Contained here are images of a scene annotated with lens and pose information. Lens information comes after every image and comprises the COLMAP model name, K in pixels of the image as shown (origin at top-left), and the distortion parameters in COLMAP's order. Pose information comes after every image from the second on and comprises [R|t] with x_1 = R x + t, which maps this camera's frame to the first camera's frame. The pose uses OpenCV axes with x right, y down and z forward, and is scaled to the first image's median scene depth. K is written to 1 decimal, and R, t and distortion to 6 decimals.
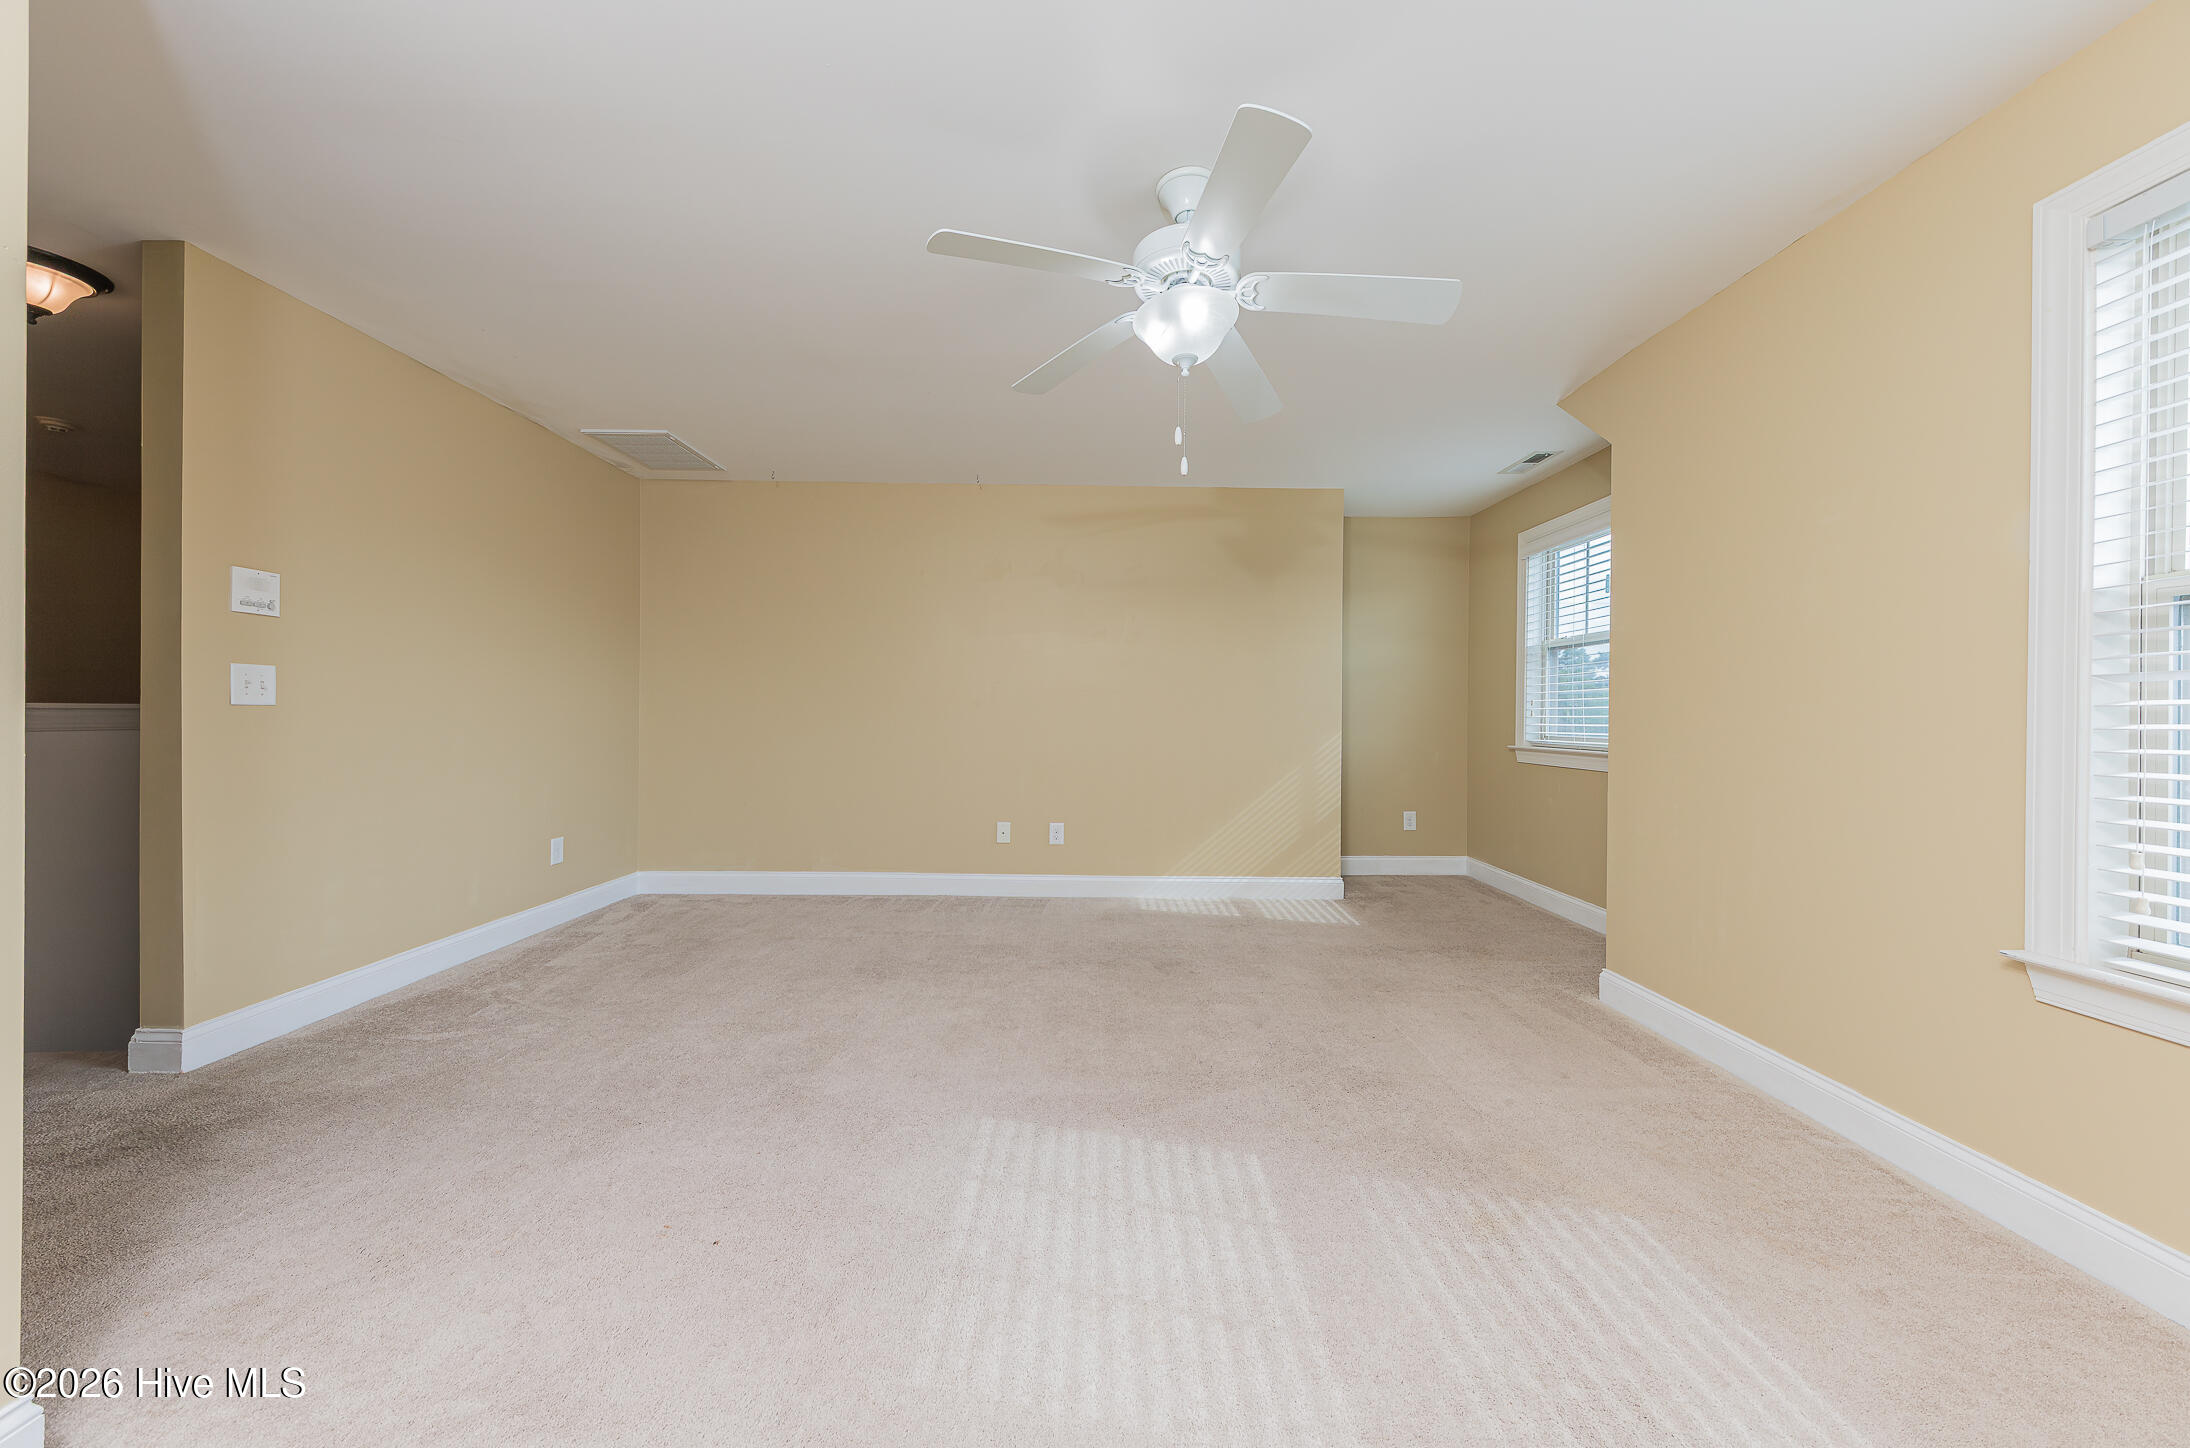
lens RADIAL K [[764.8, 0, 1090.5], [0, 764.8, 708.7], [0, 0, 1]] dist [0.005449, -0.000908]
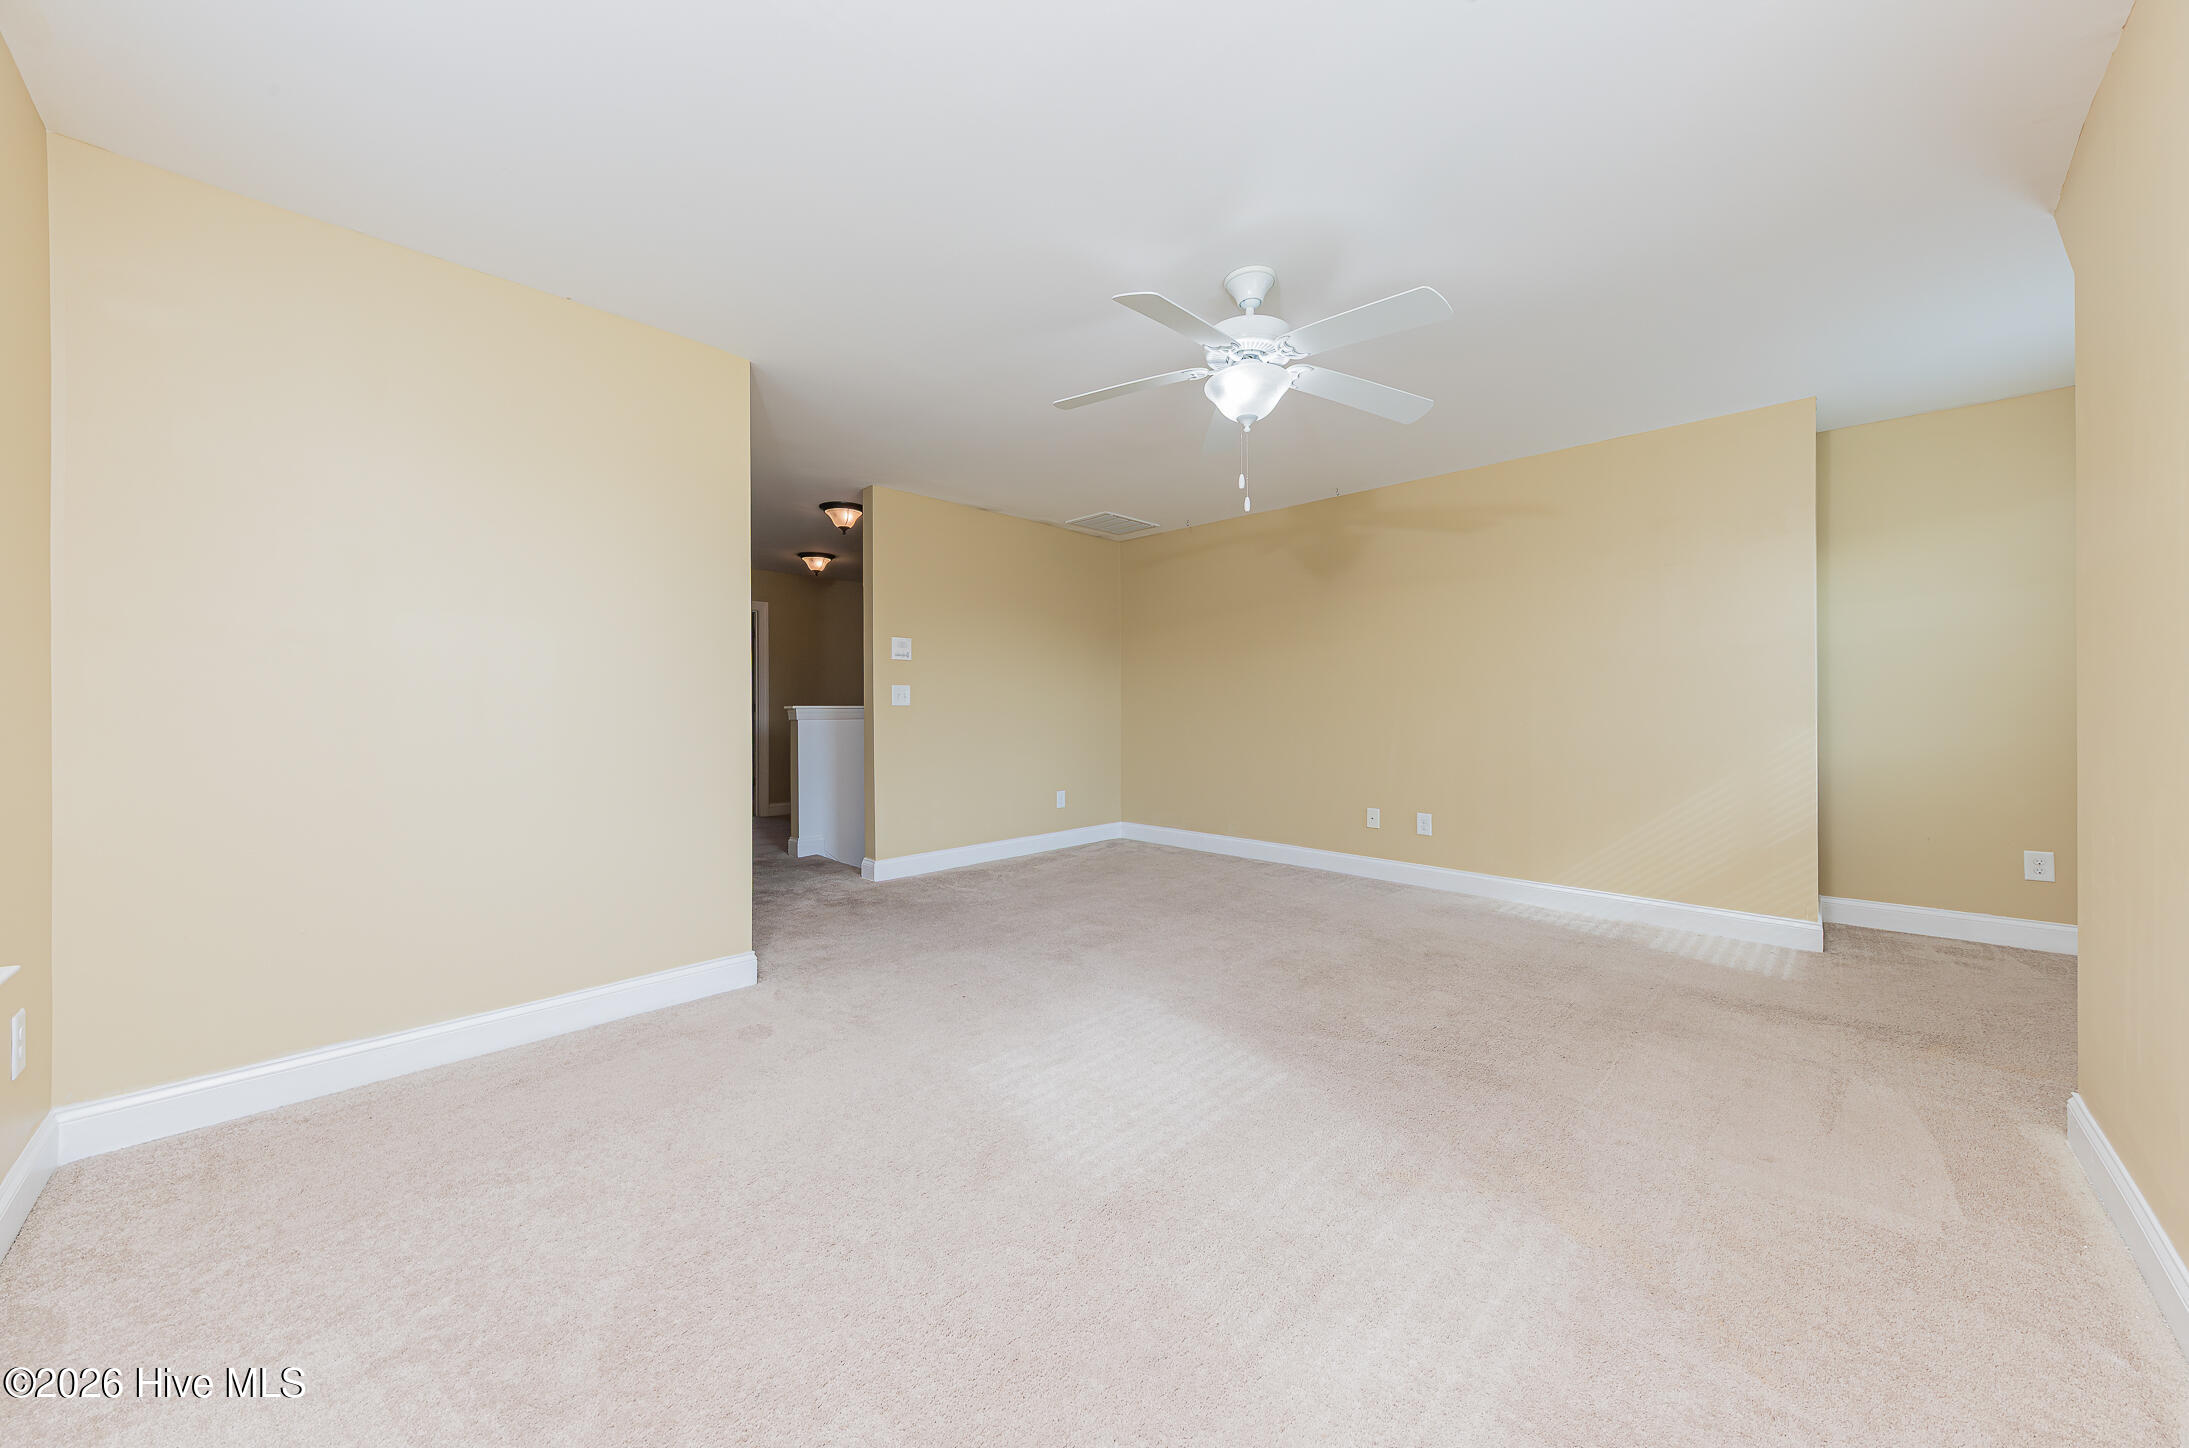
lens RADIAL K [[764.5, 0, 1093.6], [0, 764.5, 707.4], [0, 0, 1]] dist [0.005449, -0.000908]
pose [[0.705864, -0.008938, -0.708291, 0.642026], [0.011564, 0.999933, -0.001094, 0.006844], [0.708253, -0.007418, 0.705920, -0.039560]]
